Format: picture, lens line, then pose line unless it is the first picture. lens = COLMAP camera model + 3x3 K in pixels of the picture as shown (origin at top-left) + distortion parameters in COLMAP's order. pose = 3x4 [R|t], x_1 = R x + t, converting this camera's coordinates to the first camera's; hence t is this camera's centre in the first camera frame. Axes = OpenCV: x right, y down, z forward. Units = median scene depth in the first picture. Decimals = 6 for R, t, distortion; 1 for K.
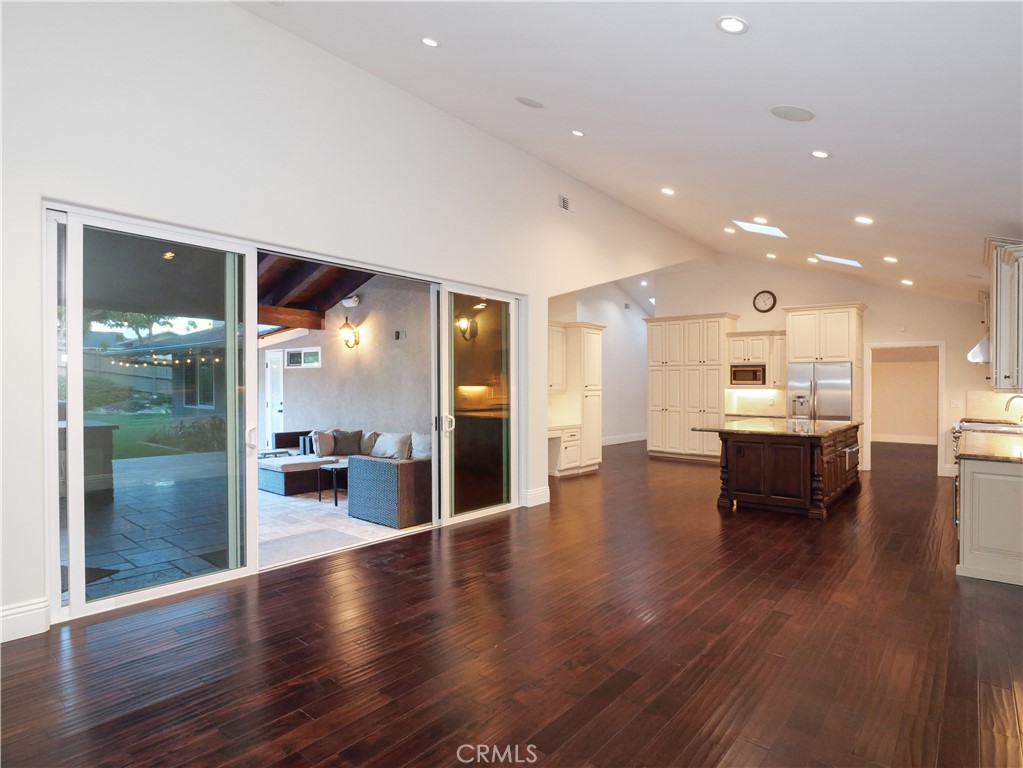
lens RADIAL K [[558.4, 0, 510.0], [0, 558.4, 389.6], [0, 0, 1]] dist [-0.004009, -0.000310]
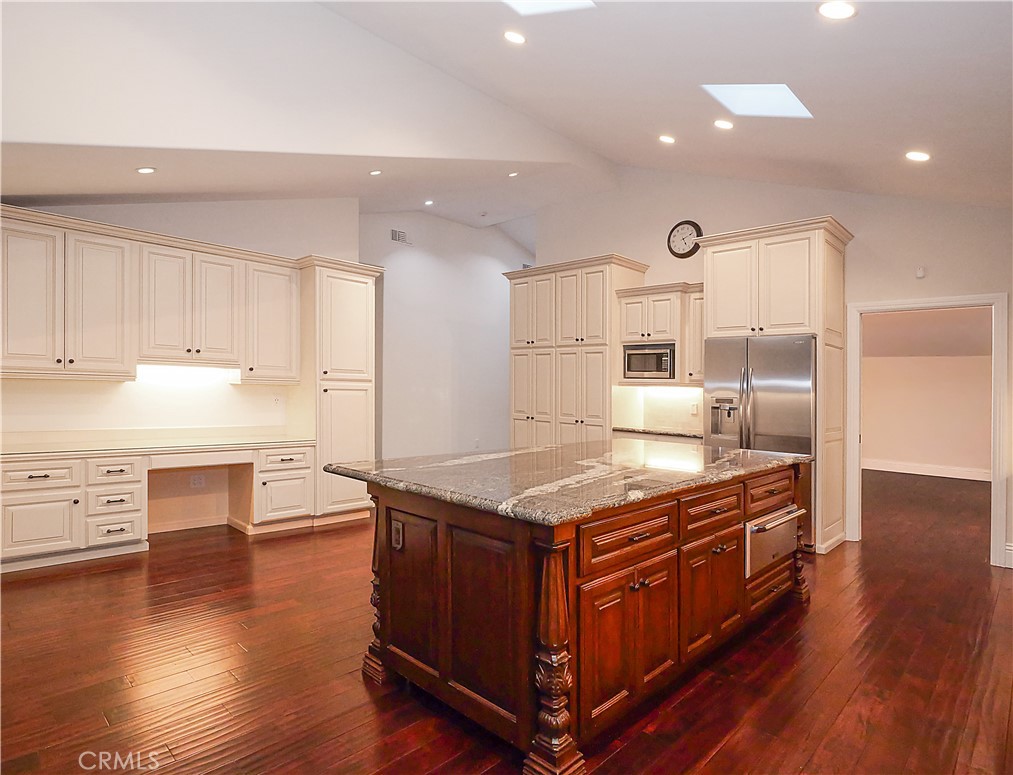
lens RADIAL K [[565.0, 0, 508.0], [0, 565.0, 385.0], [0, 0, 1]] dist [-0.006231, -0.000548]
pose [[0.997949, 0.022590, -0.059898, 0.316818], [-0.023376, 0.999649, -0.012461, 0.008828], [0.059596, 0.013836, 0.998127, 0.403923]]
